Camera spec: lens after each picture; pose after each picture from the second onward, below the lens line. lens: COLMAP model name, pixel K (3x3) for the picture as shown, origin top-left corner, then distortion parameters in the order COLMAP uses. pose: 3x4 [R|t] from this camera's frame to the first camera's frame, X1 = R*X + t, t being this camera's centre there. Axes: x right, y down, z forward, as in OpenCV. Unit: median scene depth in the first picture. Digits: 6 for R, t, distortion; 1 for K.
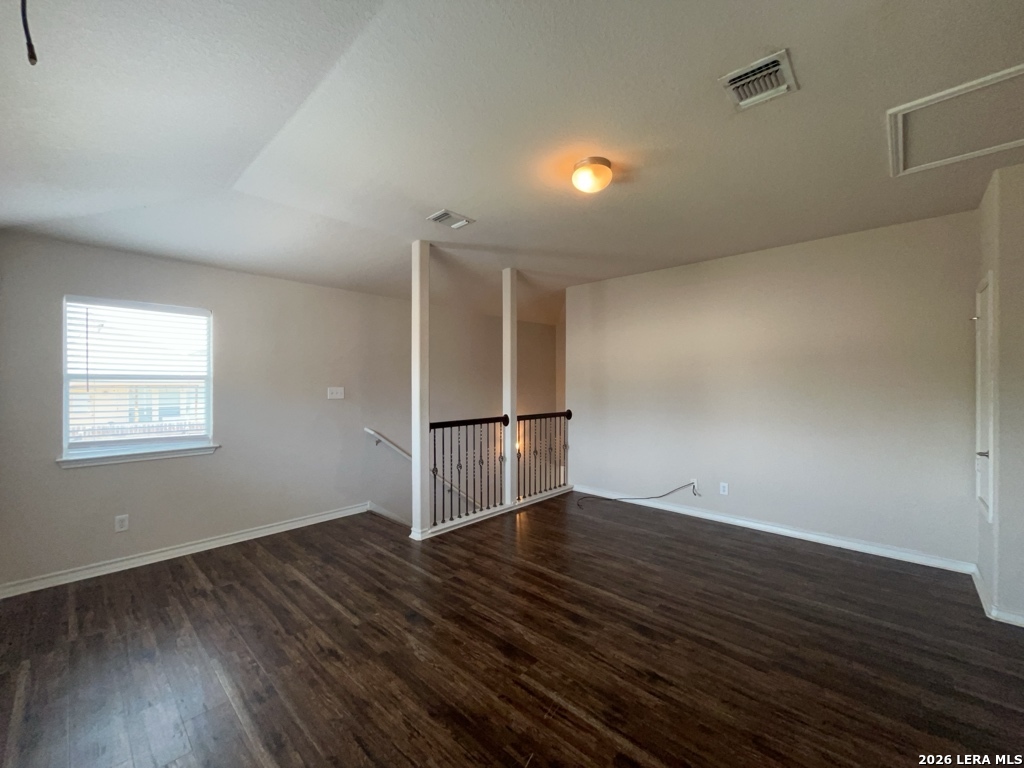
lens RADIAL K [[415.5, 0, 513.7], [0, 415.5, 387.0], [0, 0, 1]] dist [-0.002600, 0.000623]
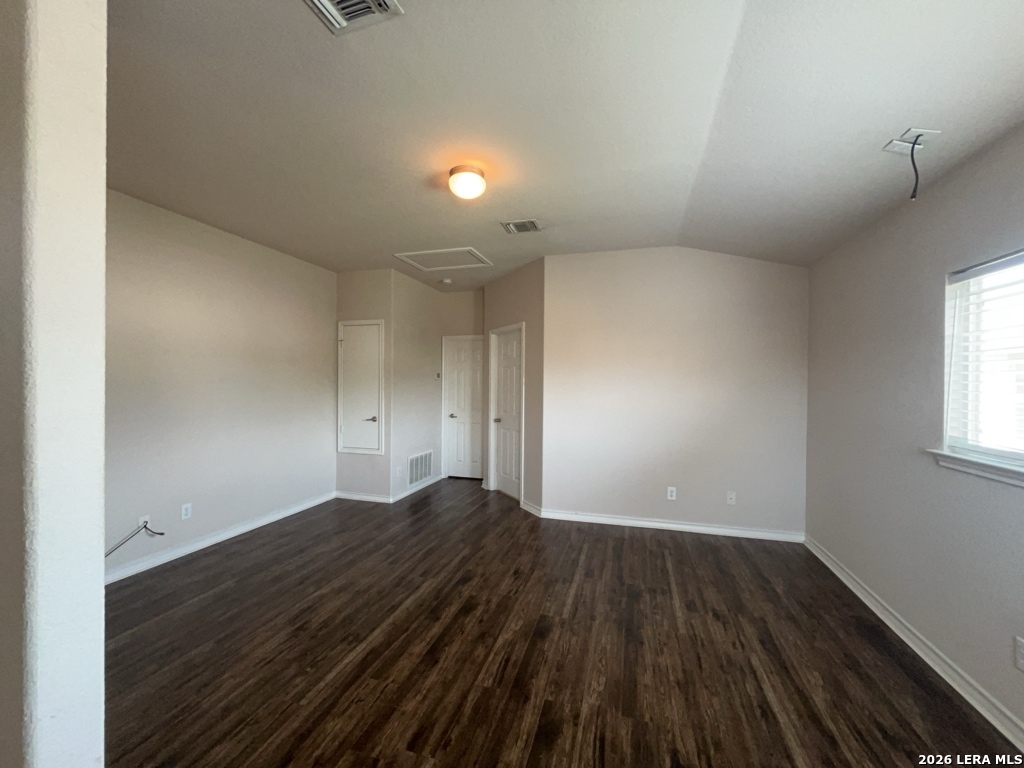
lens RADIAL K [[415.5, 0, 513.5], [0, 415.5, 382.7], [0, 0, 1]] dist [-0.002600, 0.000623]
pose [[-0.451770, -0.002637, 0.892131, -0.851443], [0.000918, 0.999994, 0.003420, -0.003538], [-0.892134, 0.002364, -0.451765, 1.427514]]
